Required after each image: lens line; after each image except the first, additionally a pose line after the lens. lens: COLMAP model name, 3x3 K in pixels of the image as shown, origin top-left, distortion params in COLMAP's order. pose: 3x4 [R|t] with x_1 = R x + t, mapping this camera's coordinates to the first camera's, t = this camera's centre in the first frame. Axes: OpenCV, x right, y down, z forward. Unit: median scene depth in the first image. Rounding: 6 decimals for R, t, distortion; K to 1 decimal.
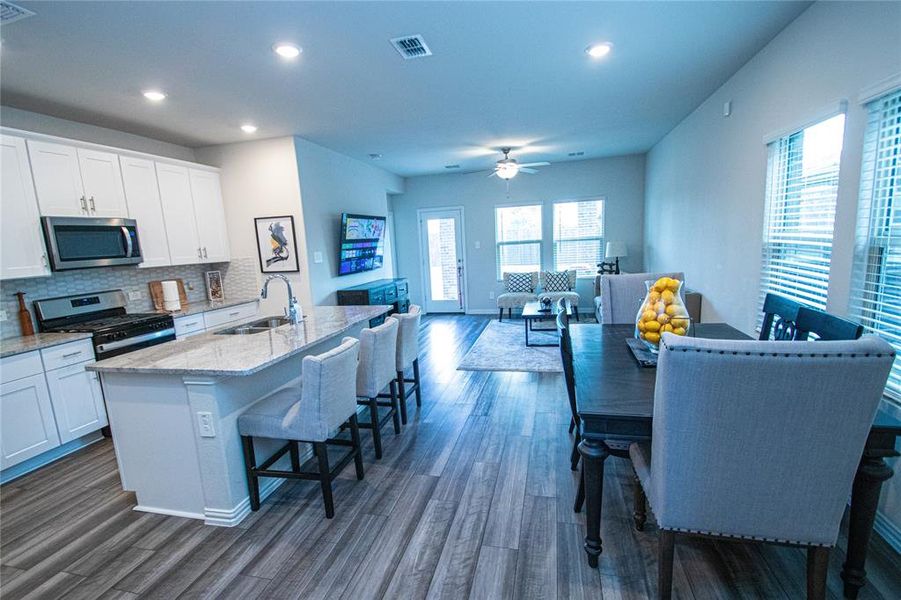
lens RADIAL K [[434.8, 0, 442.9], [0, 434.8, 313.5], [0, 0, 1]] dist [0.023883, -0.024406]
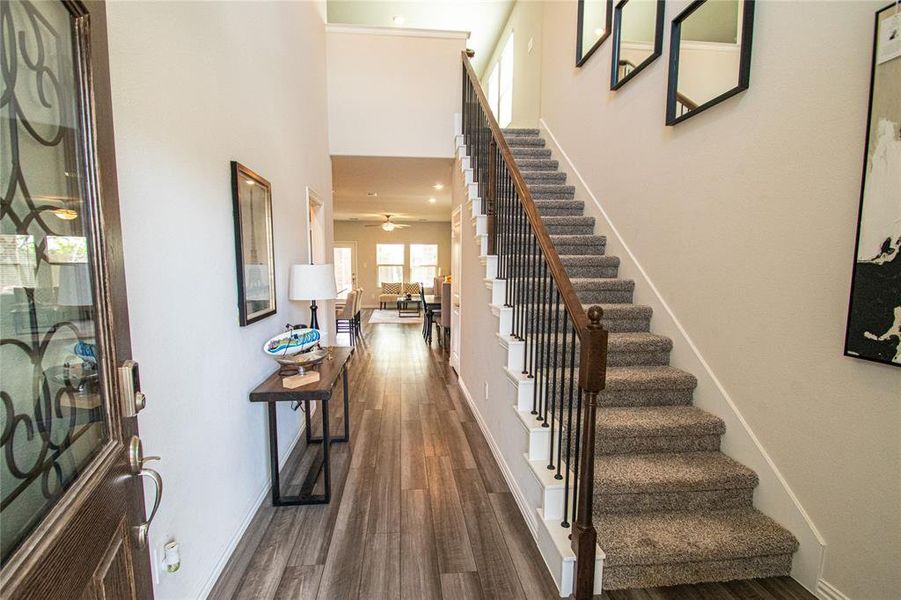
lens RADIAL K [[434.8, 0, 442.9], [0, 434.8, 313.5], [0, 0, 1]] dist [0.023883, -0.024406]
pose [[0.938520, 0.018993, 0.344703, -0.275639], [0.000884, 0.998350, -0.057414, 0.156543], [-0.345225, 0.054189, 0.936954, -0.831561]]
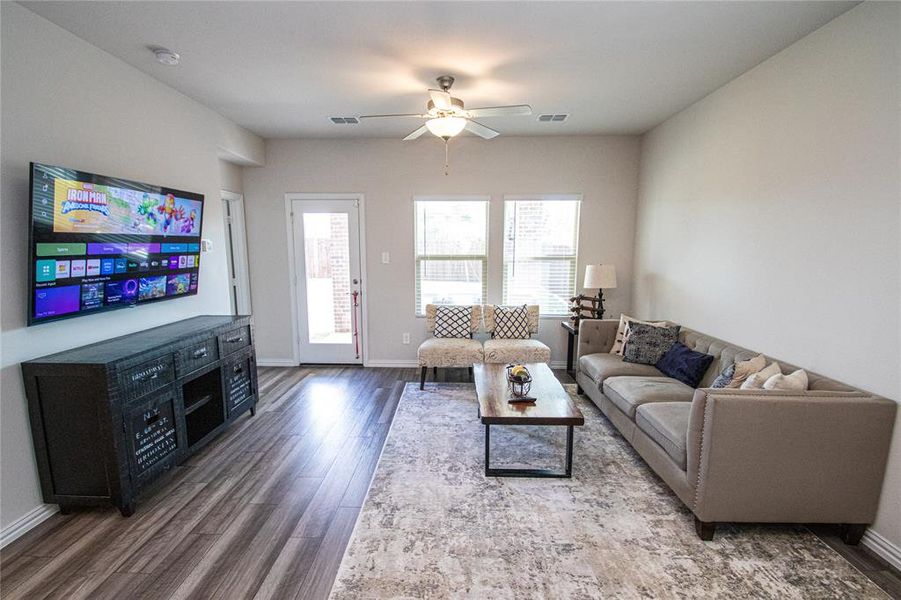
lens RADIAL K [[434.8, 0, 442.9], [0, 434.8, 313.5], [0, 0, 1]] dist [0.023883, -0.024406]
pose [[0.975491, 0.021284, 0.219007, 0.033092], [-0.016471, 0.999582, -0.023779, -0.085634], [-0.219422, 0.019589, 0.975433, 0.497077]]
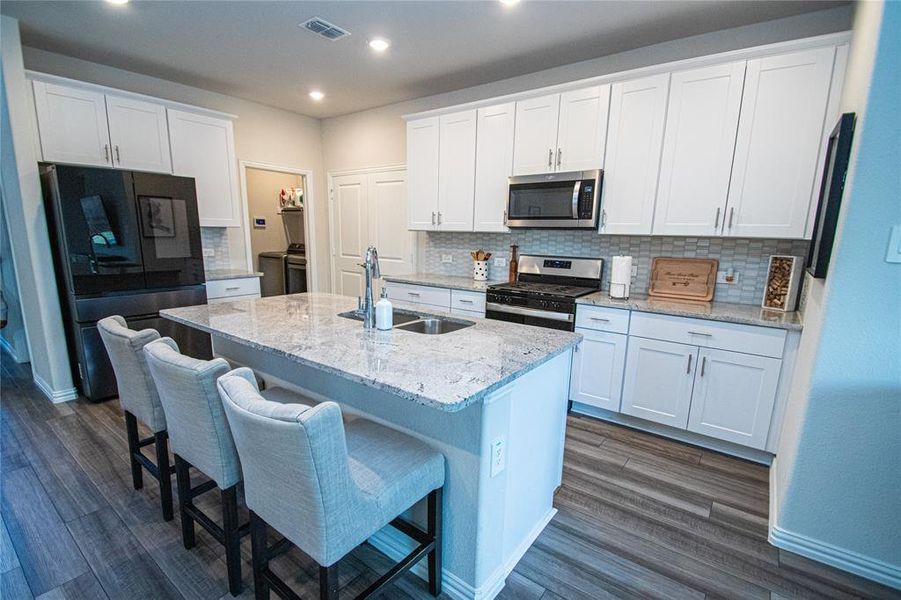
lens RADIAL K [[418.6, 0, 438.5], [0, 418.6, 314.7], [0, 0, 1]] dist [0.023568, -0.020376]
pose [[-0.395780, 0.225431, -0.890246, 0.084863], [-0.150478, 0.940381, 0.305025, -0.104717], [0.905933, 0.254685, -0.338262, 0.701281]]
